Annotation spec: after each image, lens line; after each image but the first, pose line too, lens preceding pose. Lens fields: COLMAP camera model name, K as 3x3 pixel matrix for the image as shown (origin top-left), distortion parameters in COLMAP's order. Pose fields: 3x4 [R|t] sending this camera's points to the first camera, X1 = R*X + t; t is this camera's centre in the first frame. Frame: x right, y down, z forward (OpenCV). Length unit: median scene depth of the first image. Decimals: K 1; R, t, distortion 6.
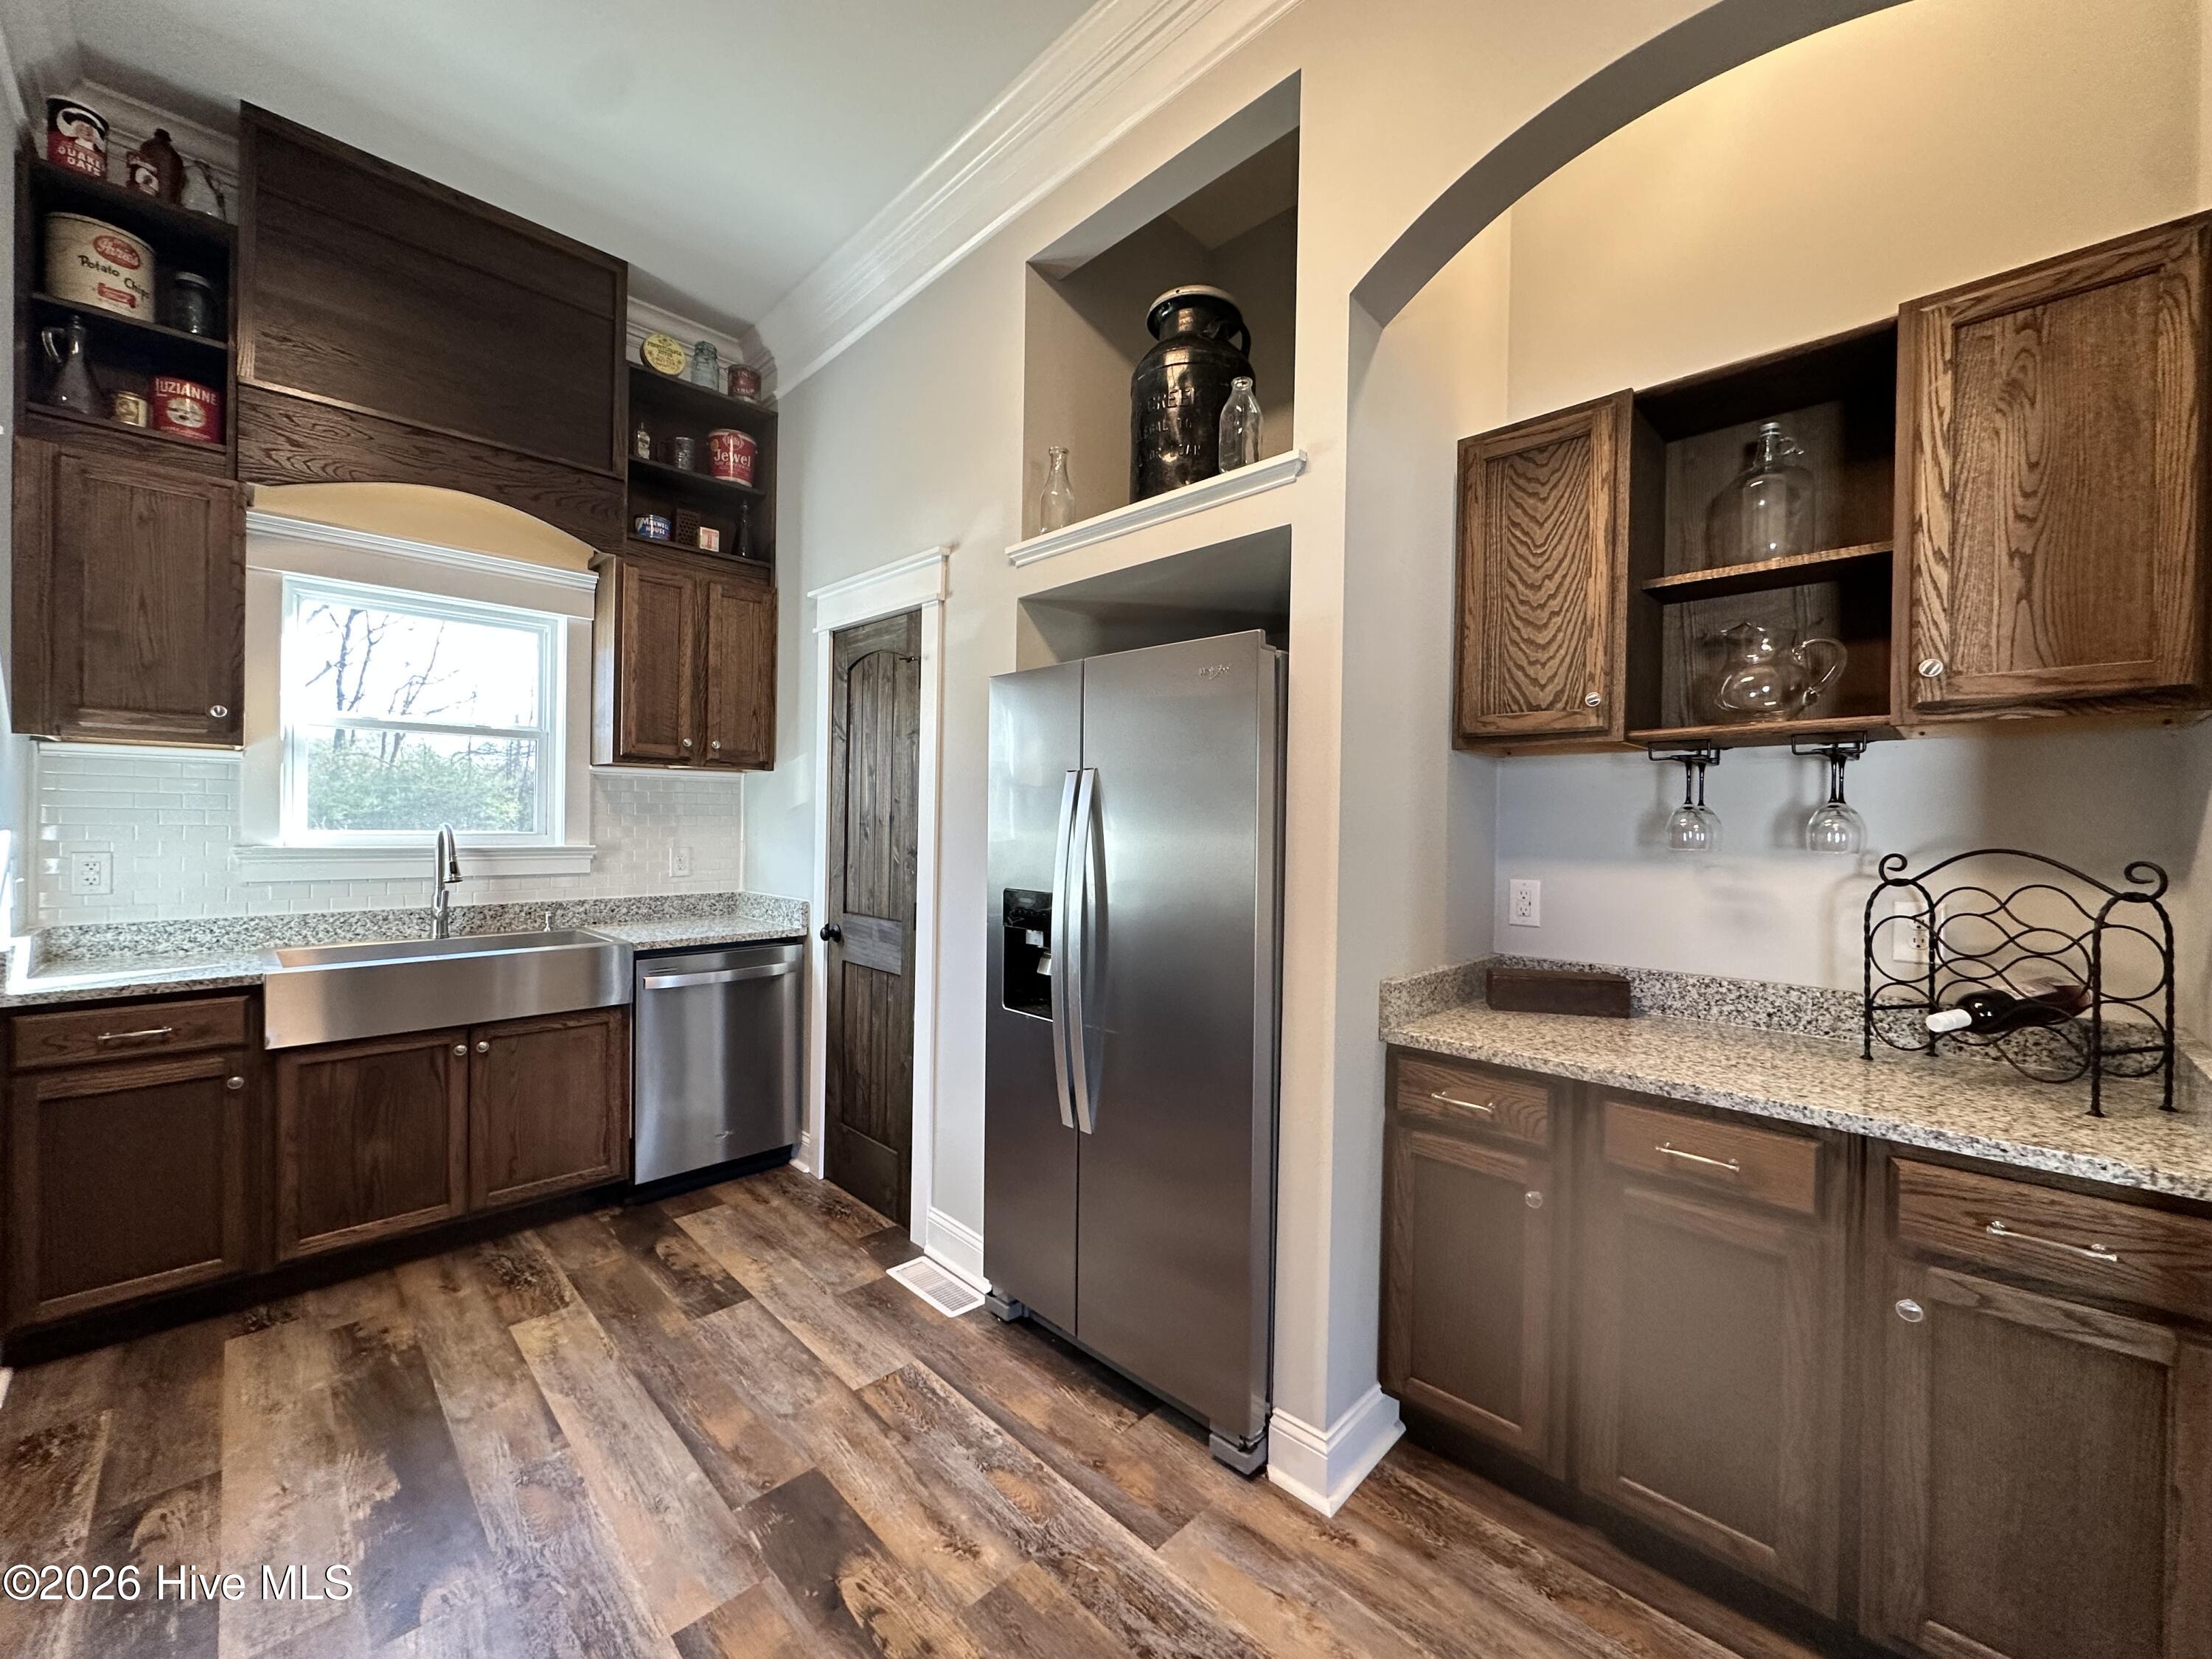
lens RADIAL K [[876.6, 0, 1106.0], [0, 876.6, 829.5], [0, 0, 1]] dist [-0.001649, -0.000048]
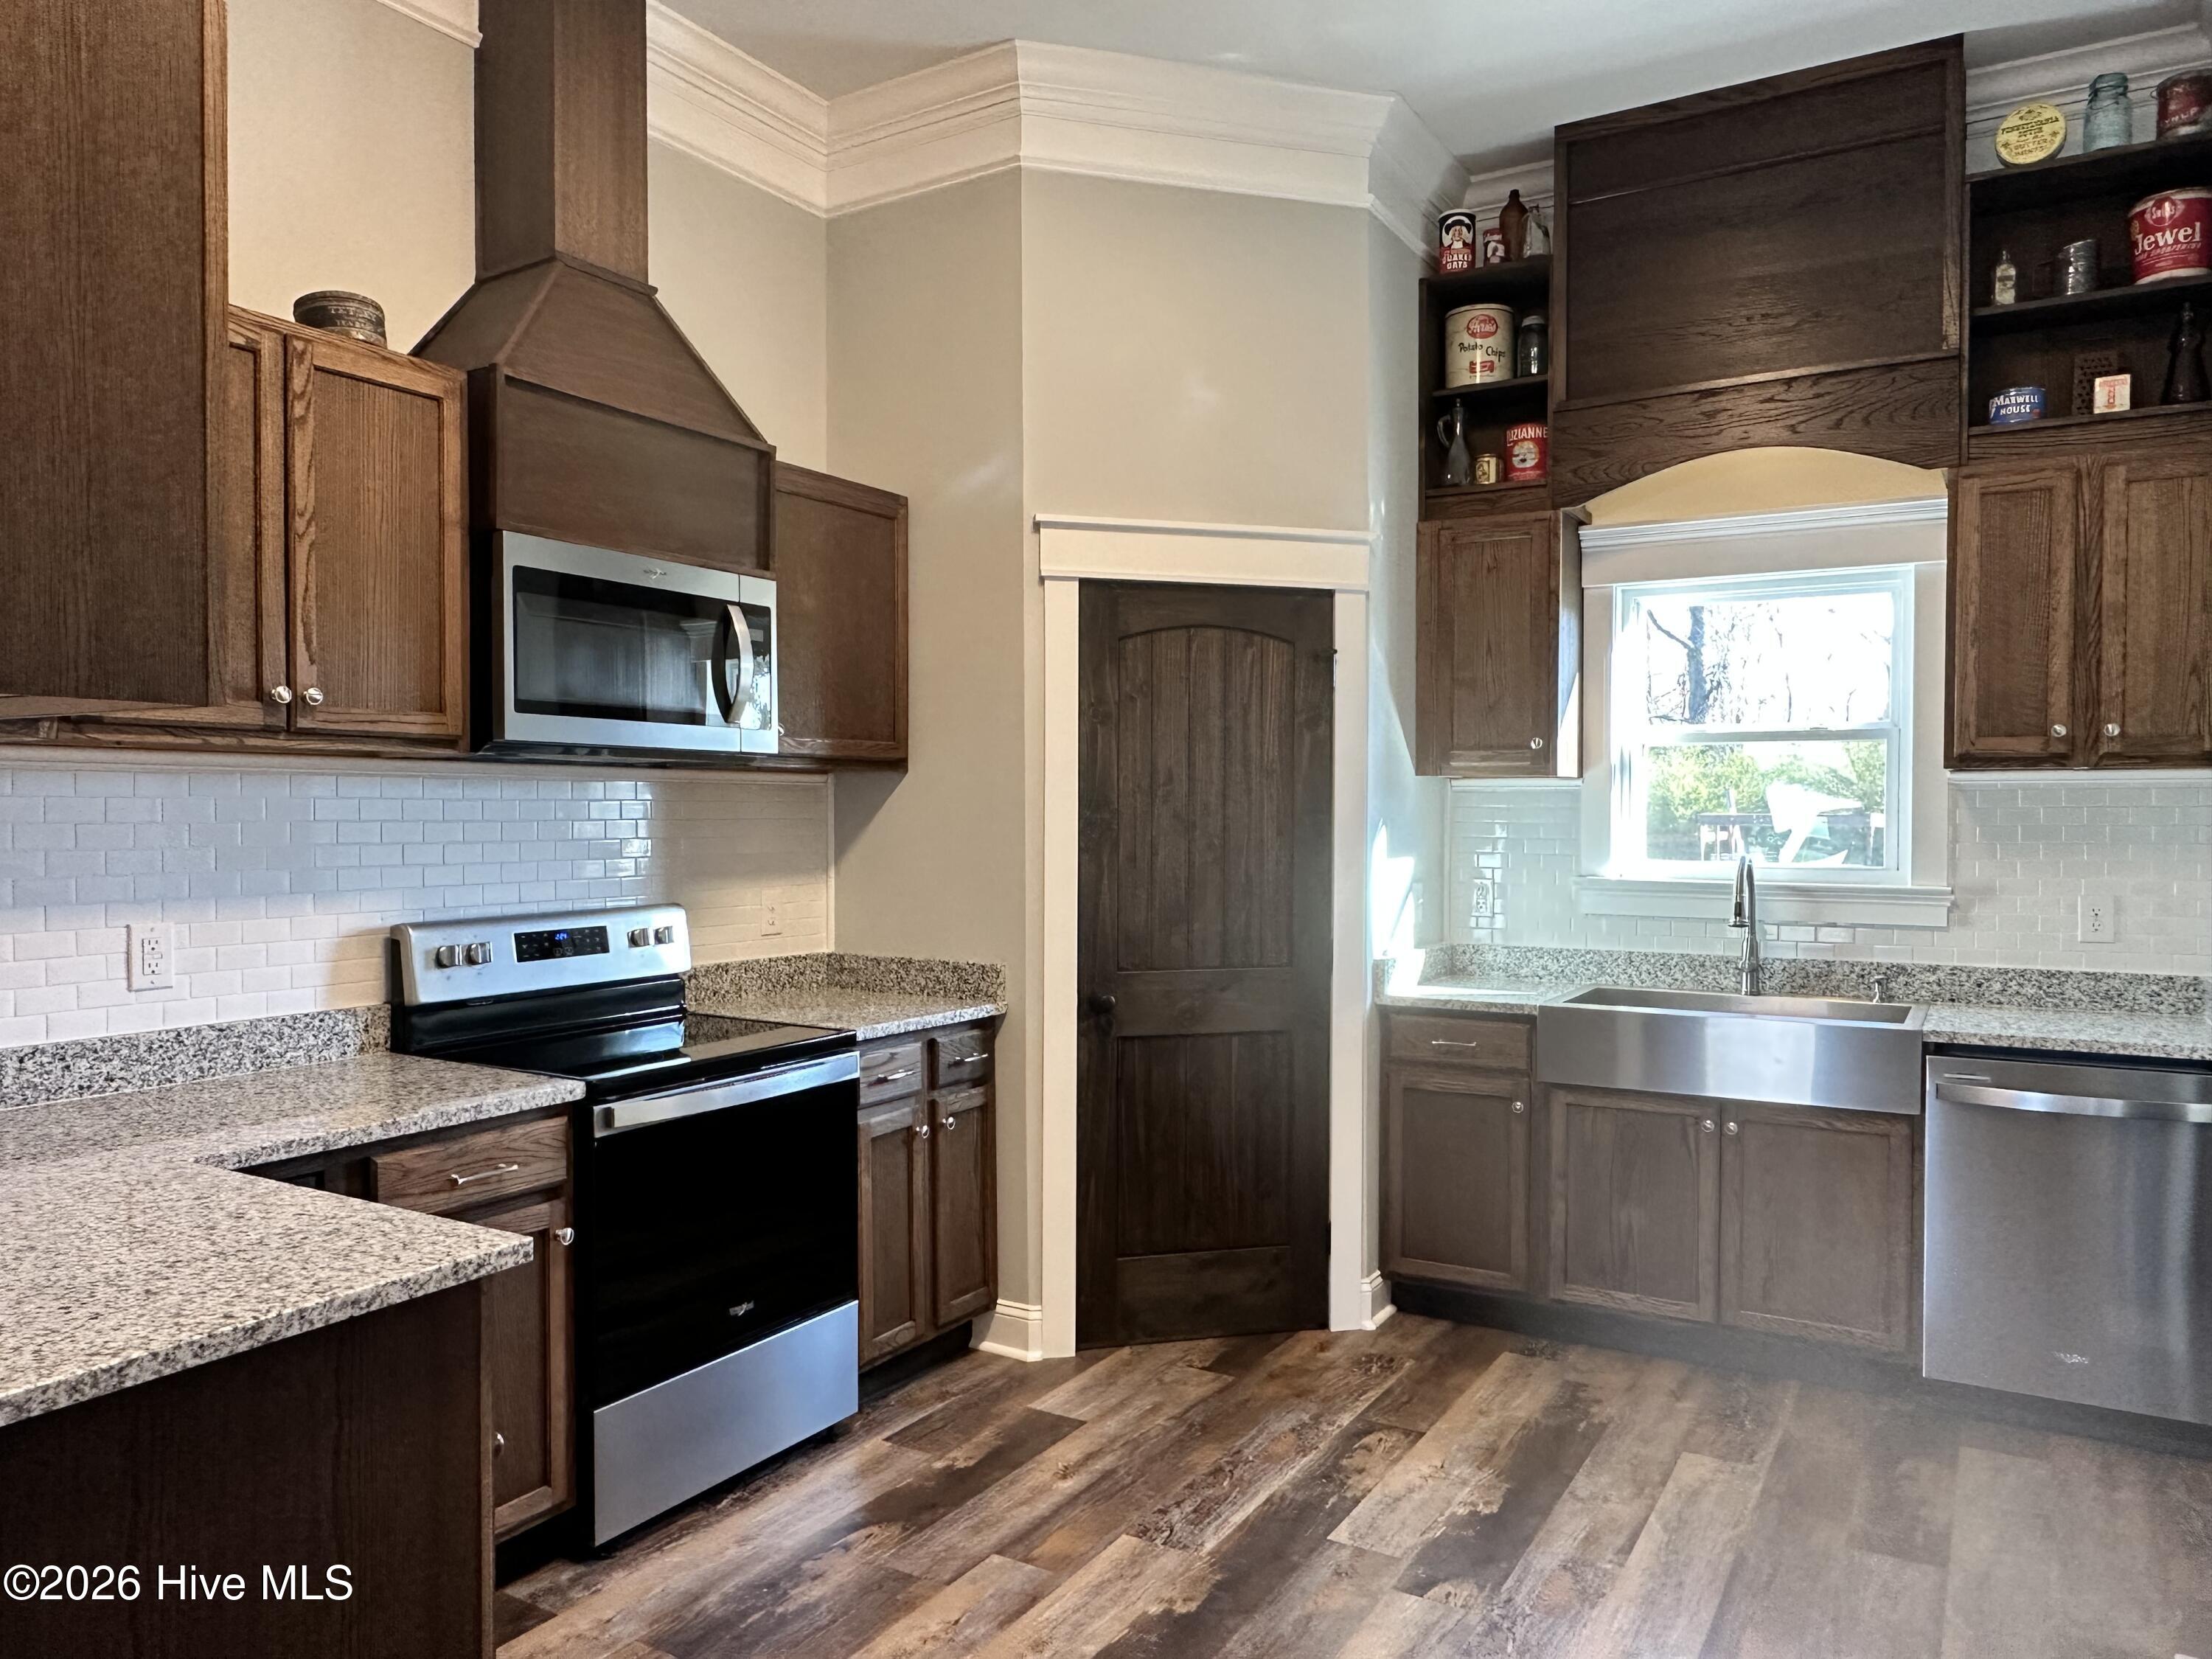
lens RADIAL K [[1522.6, 0, 1104.6], [0, 1522.6, 847.0], [0, 0, 1]] dist [0.000651, 0.000728]
pose [[0.240796, 0.010708, -0.970517, 0.571278], [-0.007920, 0.999928, 0.009067, -0.026365], [0.970543, 0.005504, 0.240863, 0.087743]]
